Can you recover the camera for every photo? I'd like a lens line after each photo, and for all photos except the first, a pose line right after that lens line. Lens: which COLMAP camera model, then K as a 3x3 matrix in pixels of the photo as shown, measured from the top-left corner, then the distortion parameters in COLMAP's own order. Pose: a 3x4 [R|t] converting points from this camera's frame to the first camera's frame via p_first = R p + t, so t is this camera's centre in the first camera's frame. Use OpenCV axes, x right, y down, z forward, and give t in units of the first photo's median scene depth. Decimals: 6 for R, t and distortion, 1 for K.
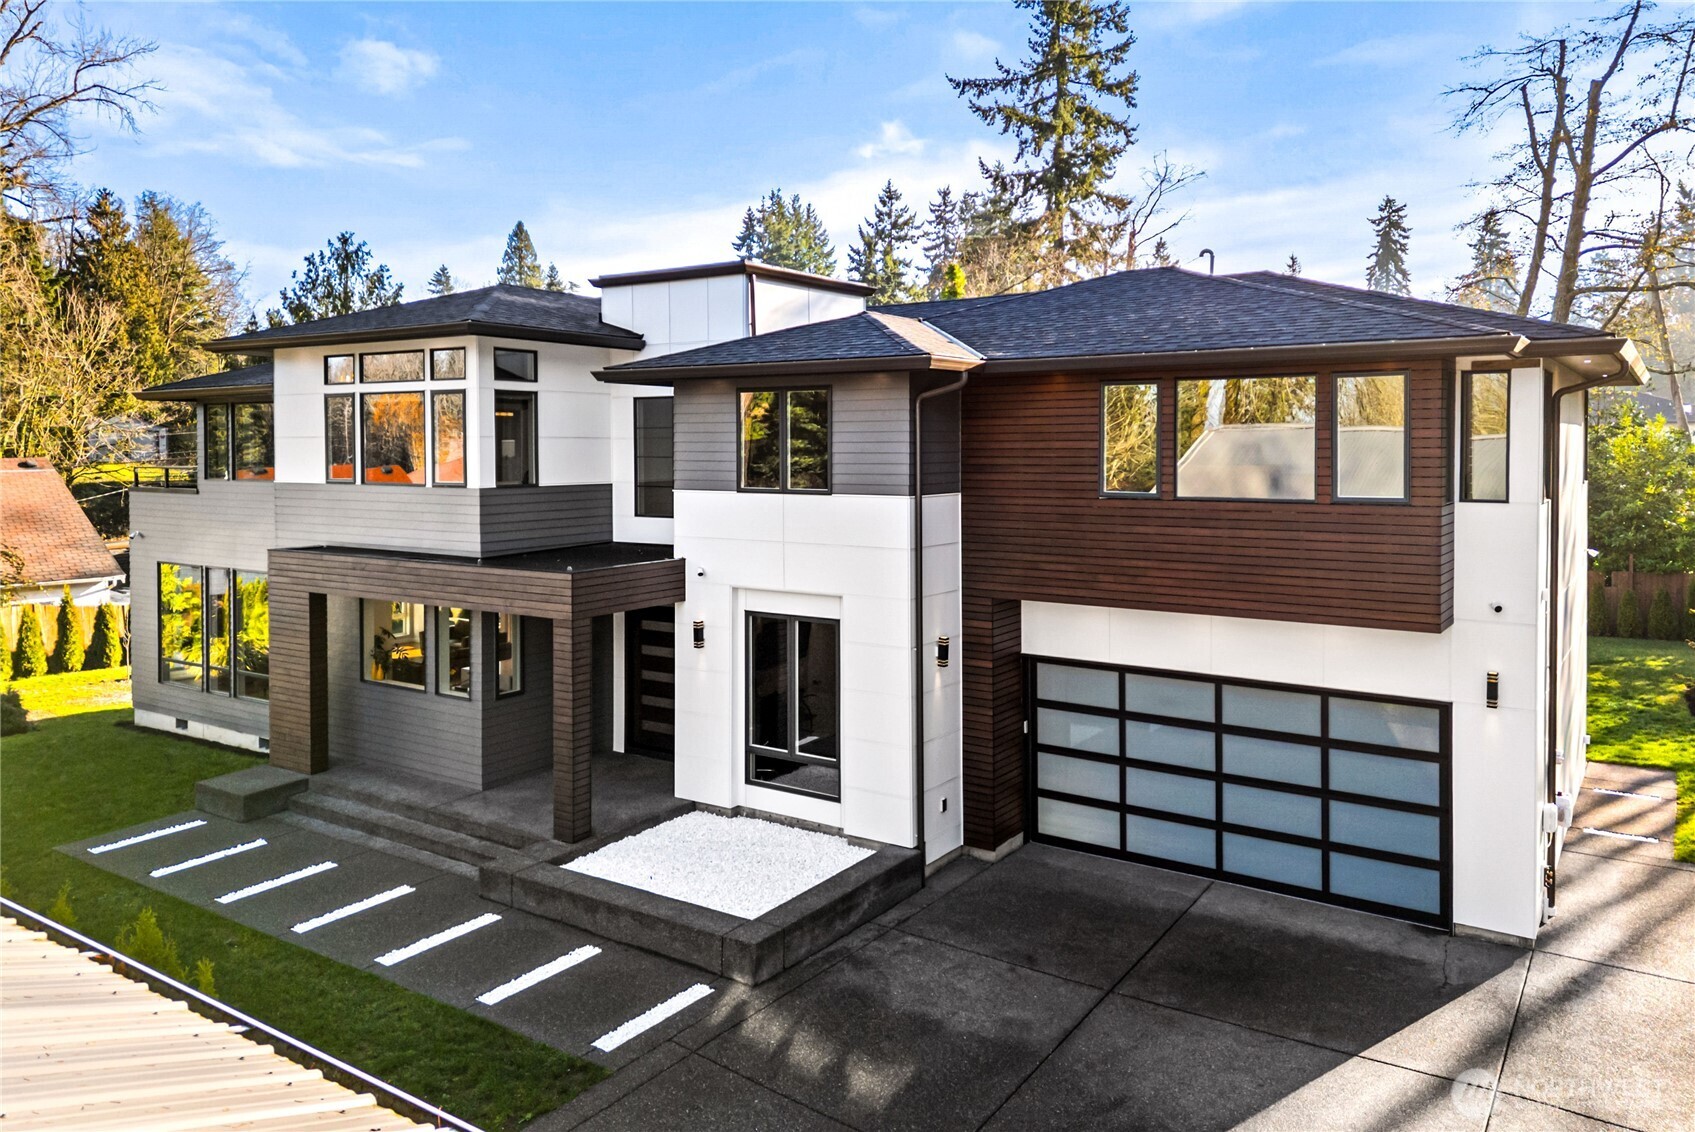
lens RADIAL K [[1224.3, 0, 835.3], [0, 1224.3, 466.3], [0, 0, 1]] dist [0.057058, -0.018322]
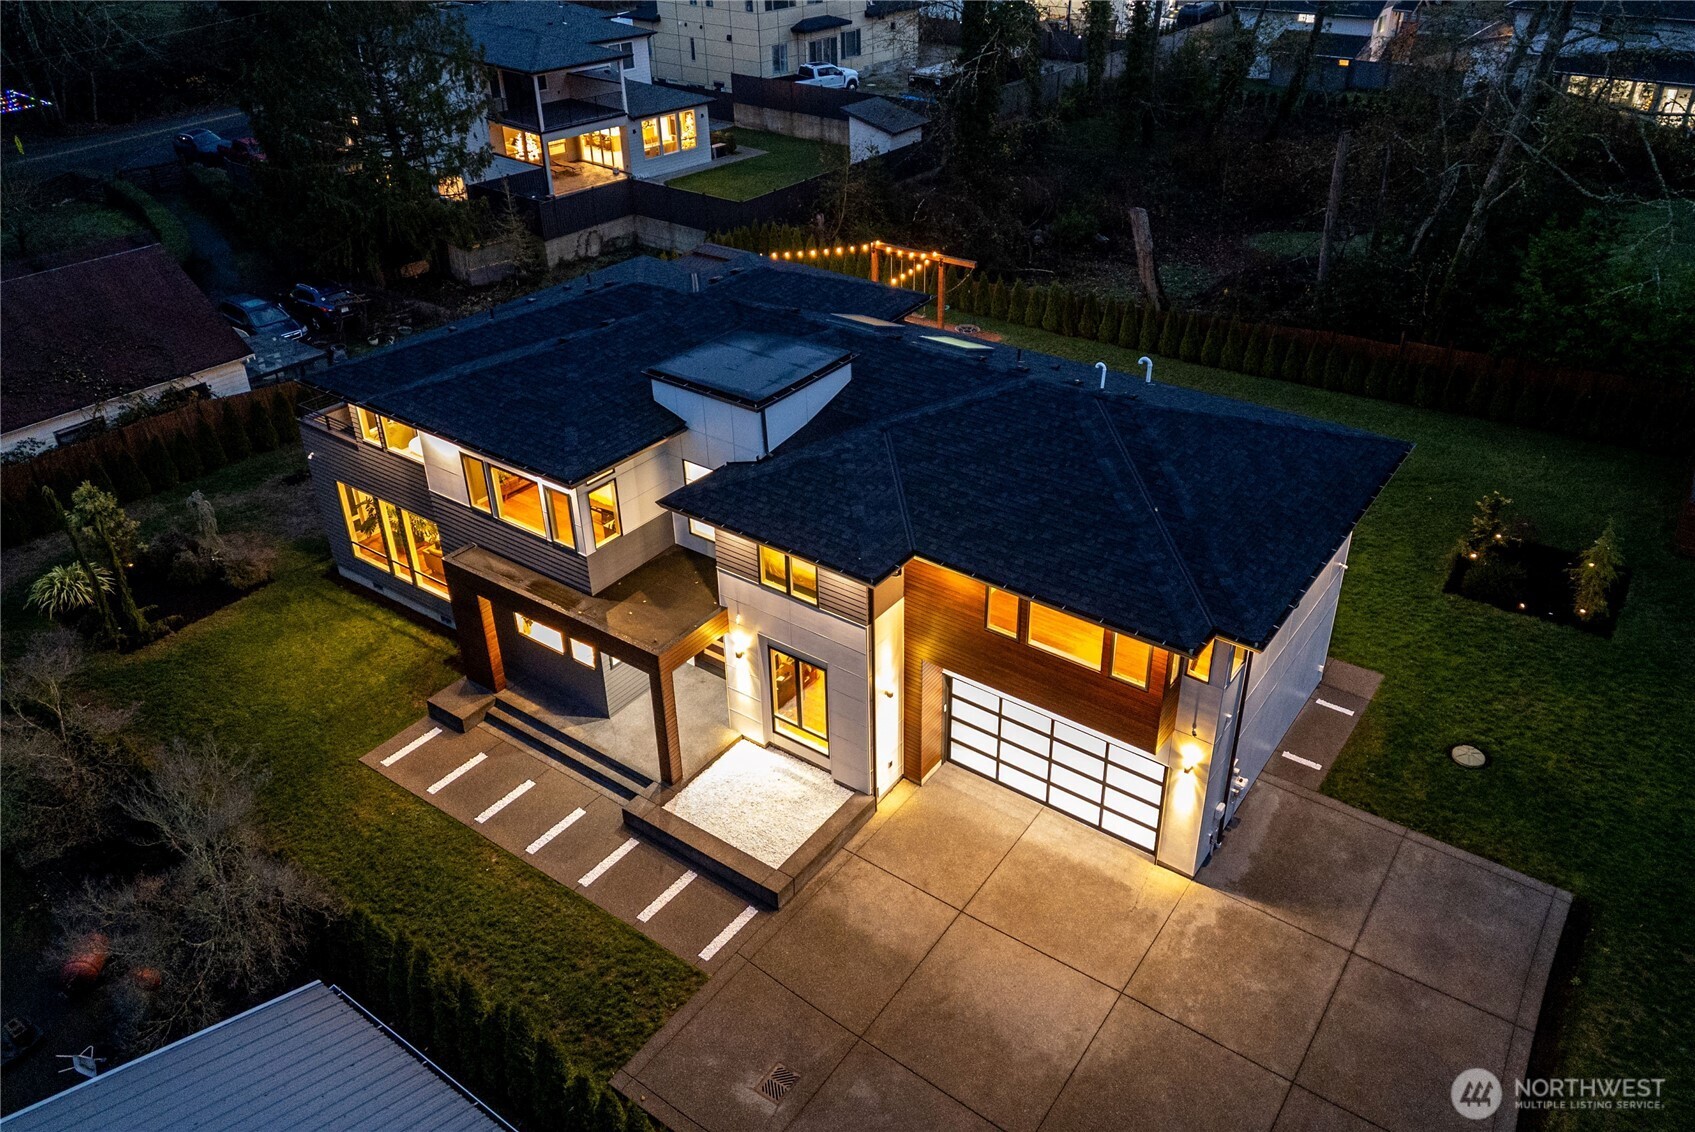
lens RADIAL K [[1224.3, 0, 861.1], [0, 1224.3, 566.5], [0, 0, 1]] dist [0.057058, -0.018322]
pose [[0.999885, -0.000705, -0.015173, 0.084573], [0.007915, 0.876764, 0.480855, -0.853490], [0.012964, -0.480920, 0.876669, -0.369925]]
